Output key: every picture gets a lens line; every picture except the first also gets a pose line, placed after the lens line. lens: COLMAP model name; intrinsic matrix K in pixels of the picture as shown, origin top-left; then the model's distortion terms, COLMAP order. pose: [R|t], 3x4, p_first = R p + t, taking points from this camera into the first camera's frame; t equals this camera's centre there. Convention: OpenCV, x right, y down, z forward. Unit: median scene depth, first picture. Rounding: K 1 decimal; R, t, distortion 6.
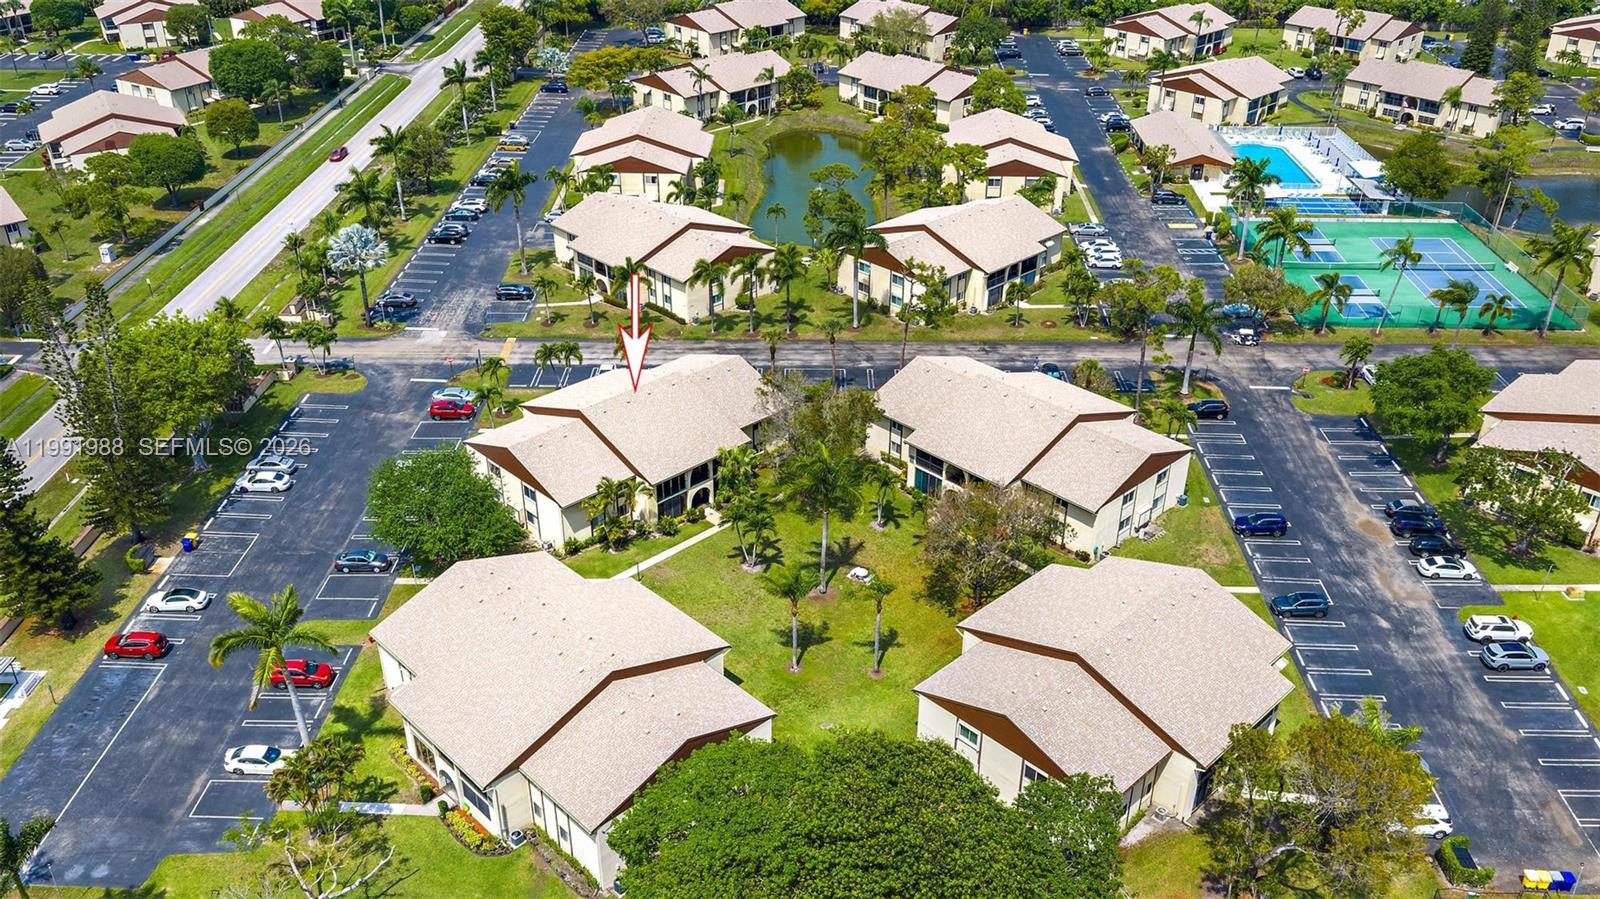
lens RADIAL K [[1327.7, 0, 817.5], [0, 1327.7, 447.2], [0, 0, 1]] dist [0.037875, -0.079921]
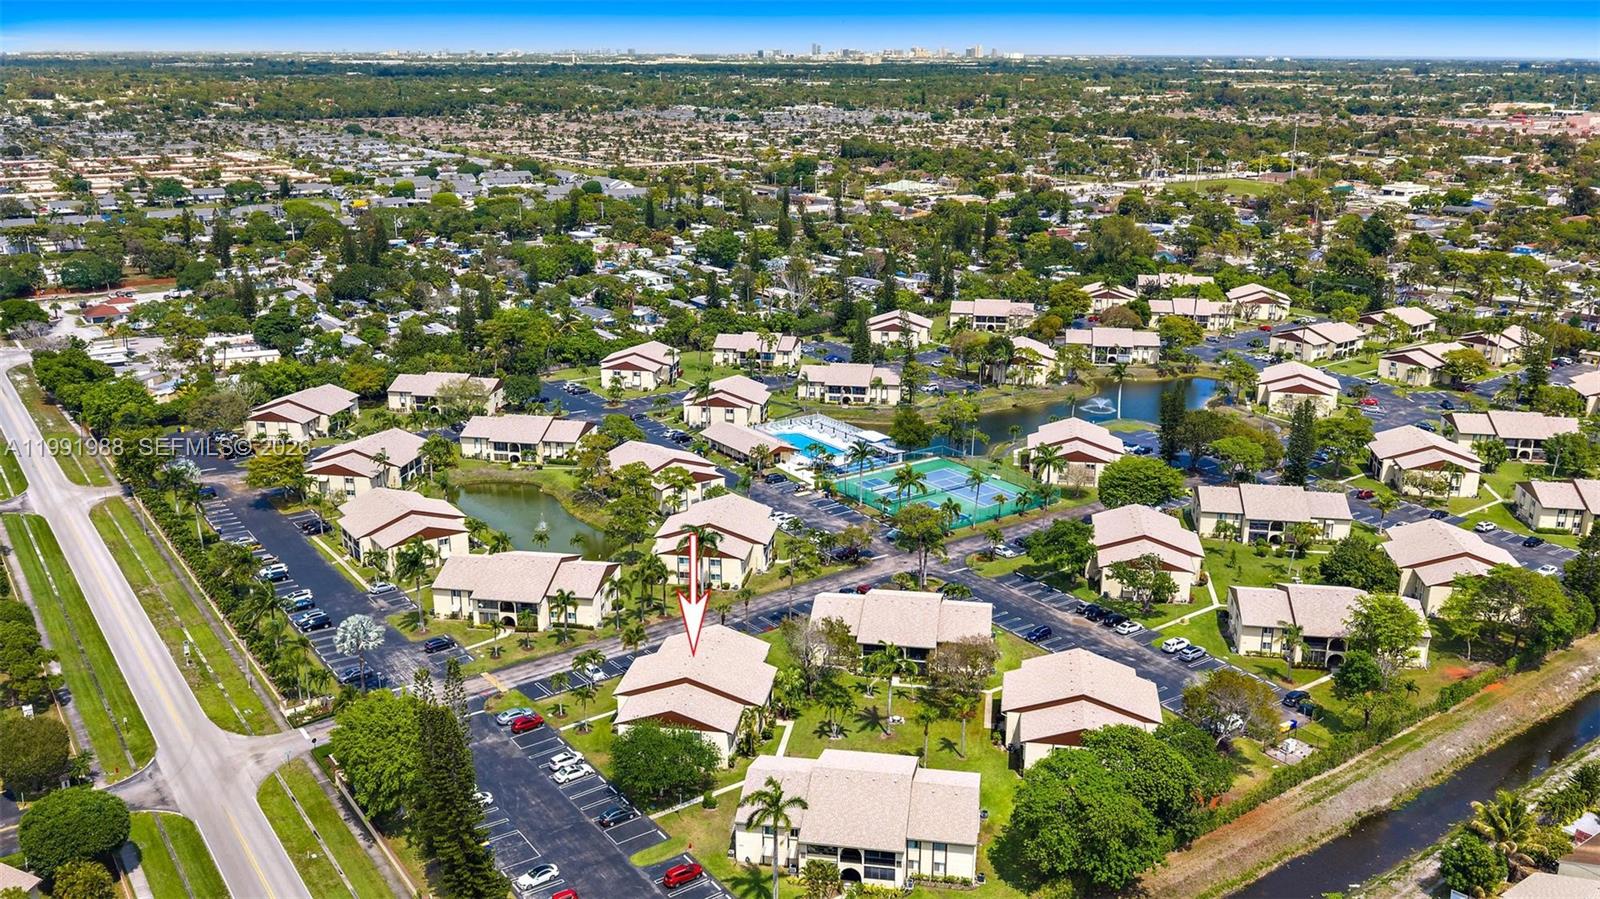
lens RADIAL K [[1327.7, 0, 817.5], [0, 1327.7, 447.2], [0, 0, 1]] dist [0.037875, -0.079921]
pose [[0.804579, -0.175805, 0.567226, -0.441104], [0.294697, 0.947464, -0.124357, -0.022516], [-0.515564, 0.267215, 0.814119, -0.179027]]
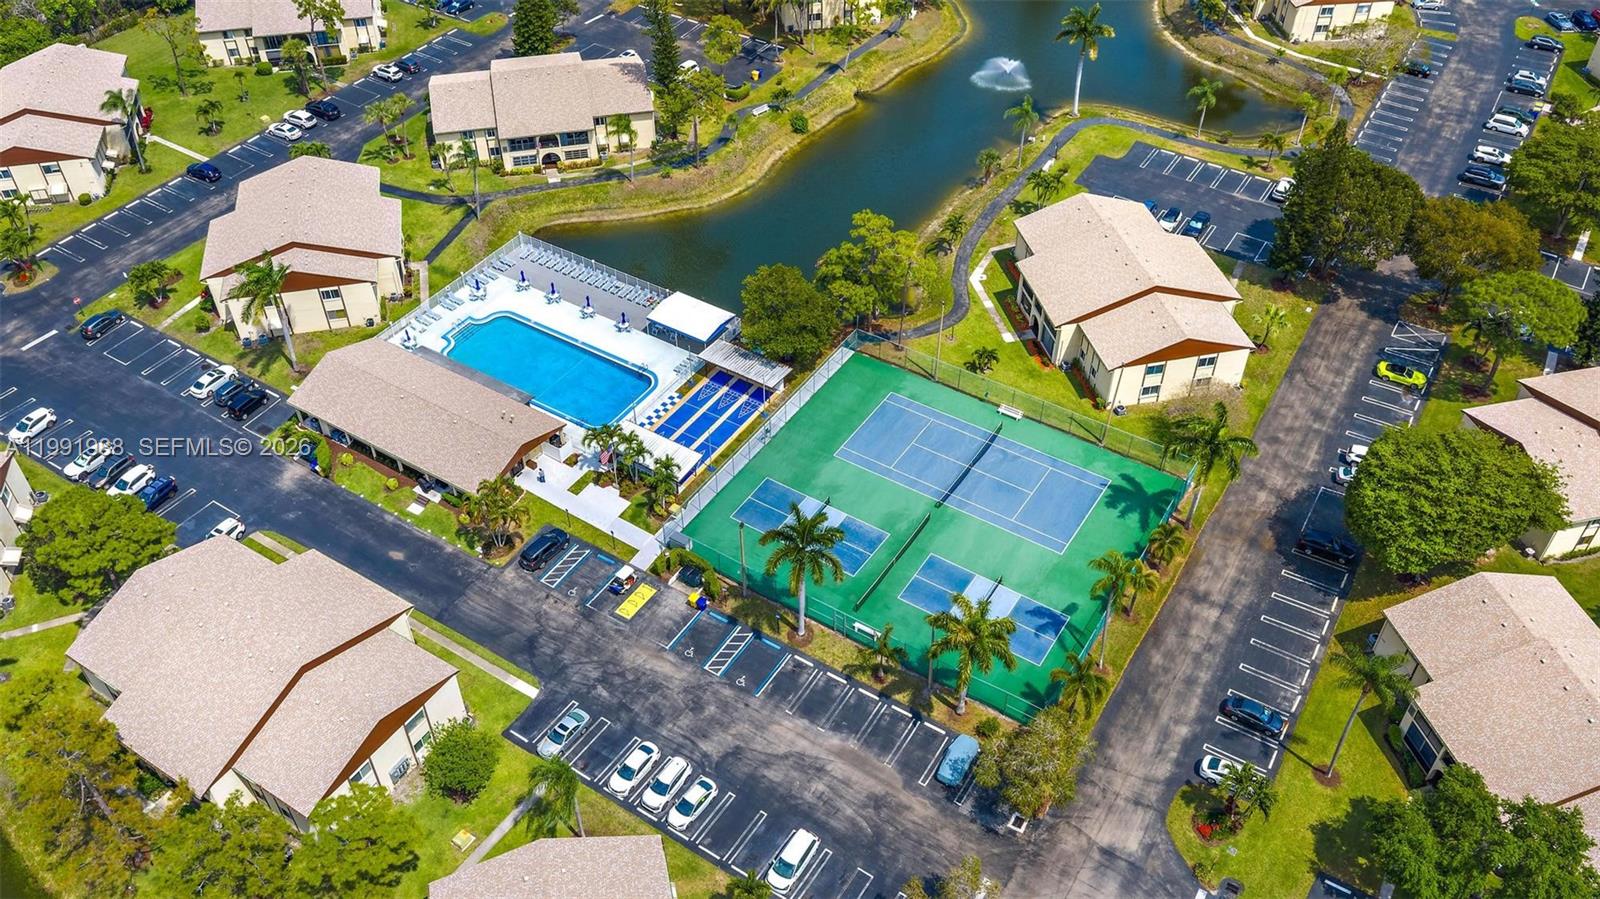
lens RADIAL K [[1327.7, 0, 817.5], [0, 1327.7, 447.2], [0, 0, 1]] dist [0.037875, -0.079921]
pose [[0.519646, -0.585134, 0.622564, -0.017390], [0.420976, 0.809433, 0.409386, -0.359780], [-0.743470, 0.049349, 0.666946, 0.433422]]
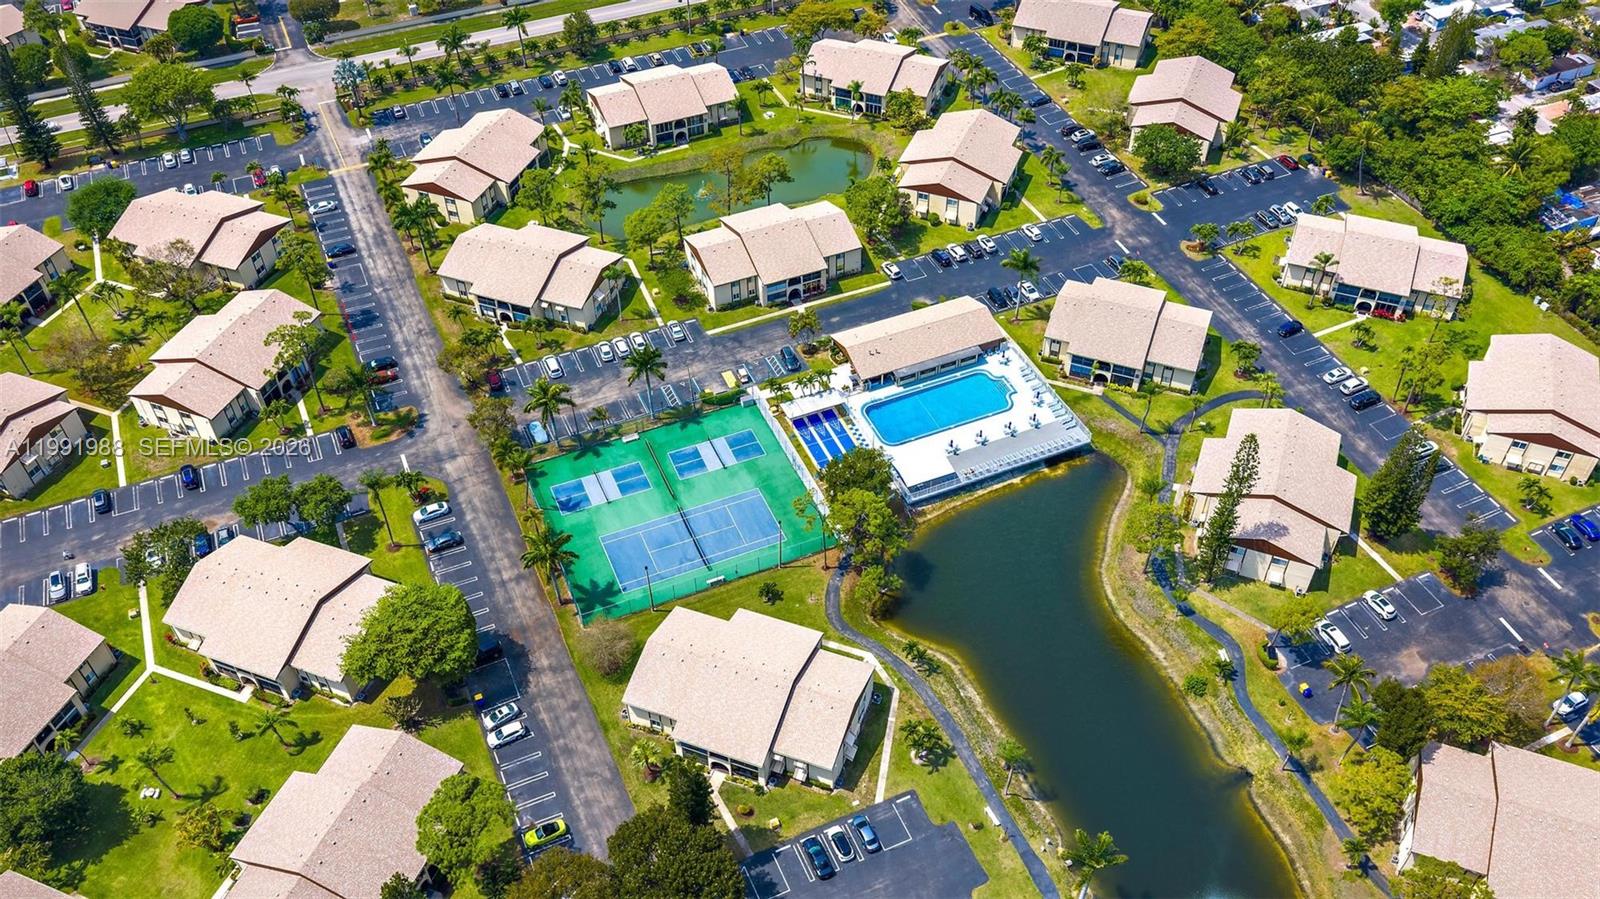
lens RADIAL K [[1327.7, 0, 817.5], [0, 1327.7, 447.2], [0, 0, 1]] dist [0.037875, -0.079921]
pose [[0.412398, 0.626943, -0.660962, 0.886975], [-0.433125, 0.773219, 0.463180, -0.553194], [0.801455, 0.095264, 0.590419, 0.330352]]
